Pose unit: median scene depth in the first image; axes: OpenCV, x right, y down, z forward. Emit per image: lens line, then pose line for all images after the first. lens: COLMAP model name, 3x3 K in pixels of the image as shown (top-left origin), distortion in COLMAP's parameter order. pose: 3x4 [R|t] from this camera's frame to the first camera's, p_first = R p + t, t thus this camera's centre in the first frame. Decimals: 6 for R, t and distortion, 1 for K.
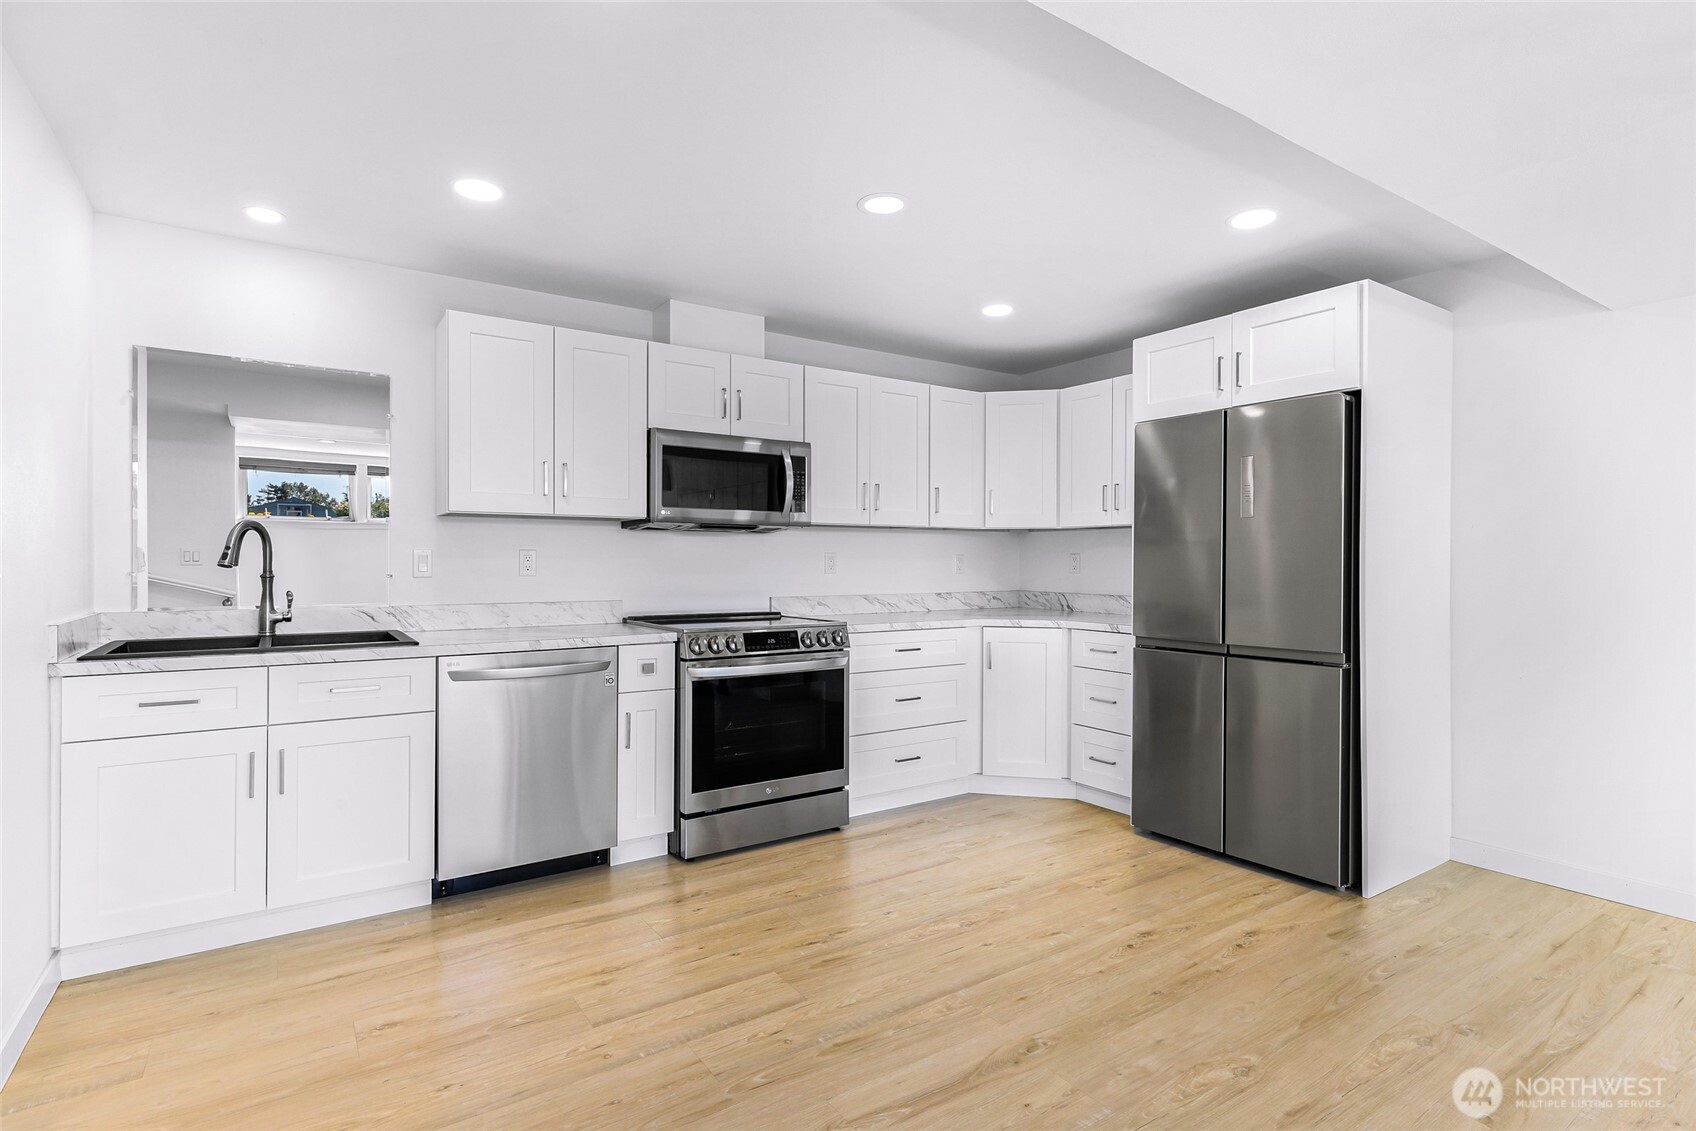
lens RADIAL K [[823.1, 0, 848.0], [0, 823.1, 565.5], [0, 0, 1]] dist [0.004046, 0.000196]
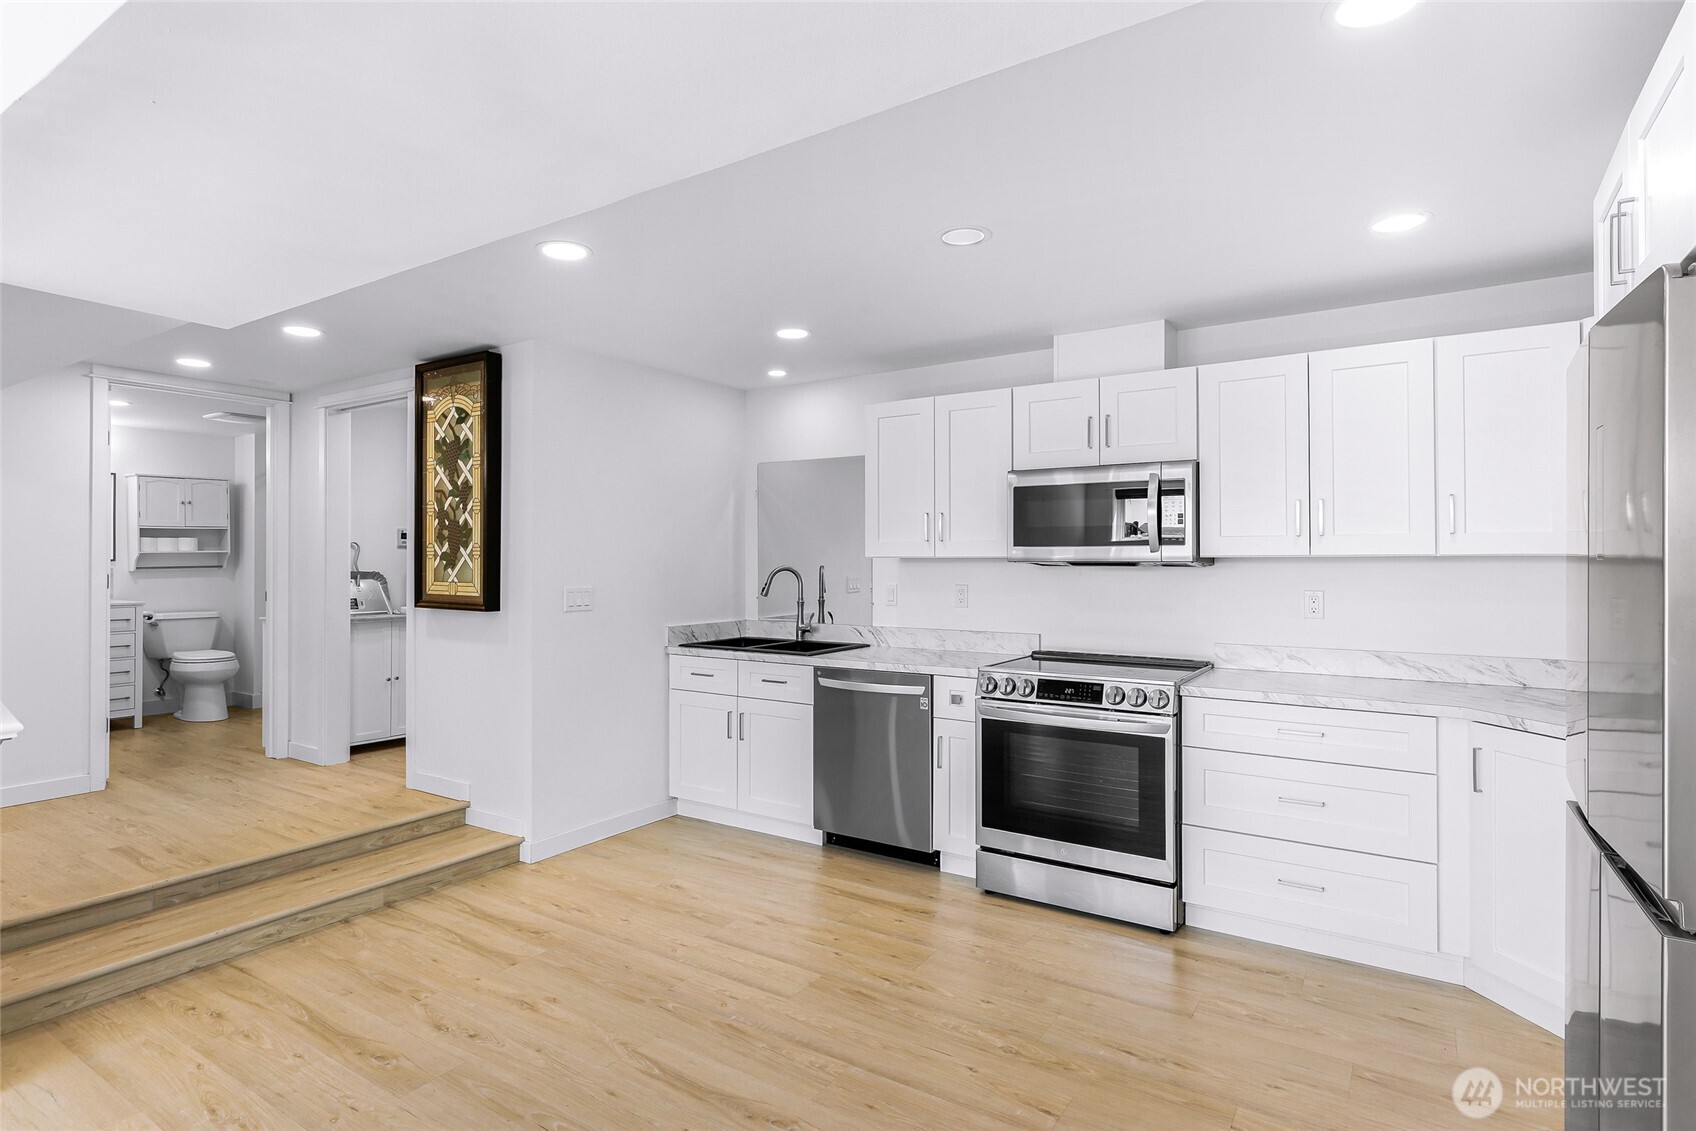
lens RADIAL K [[876.2, 0, 845.9], [0, 876.2, 556.2], [0, 0, 1]] dist [0.000732, 0.000303]
pose [[0.387468, -0.007410, -0.921853, 0.897137], [-0.003702, 0.999947, -0.009594, -0.061547], [0.921876, 0.007130, 0.387420, 0.483741]]
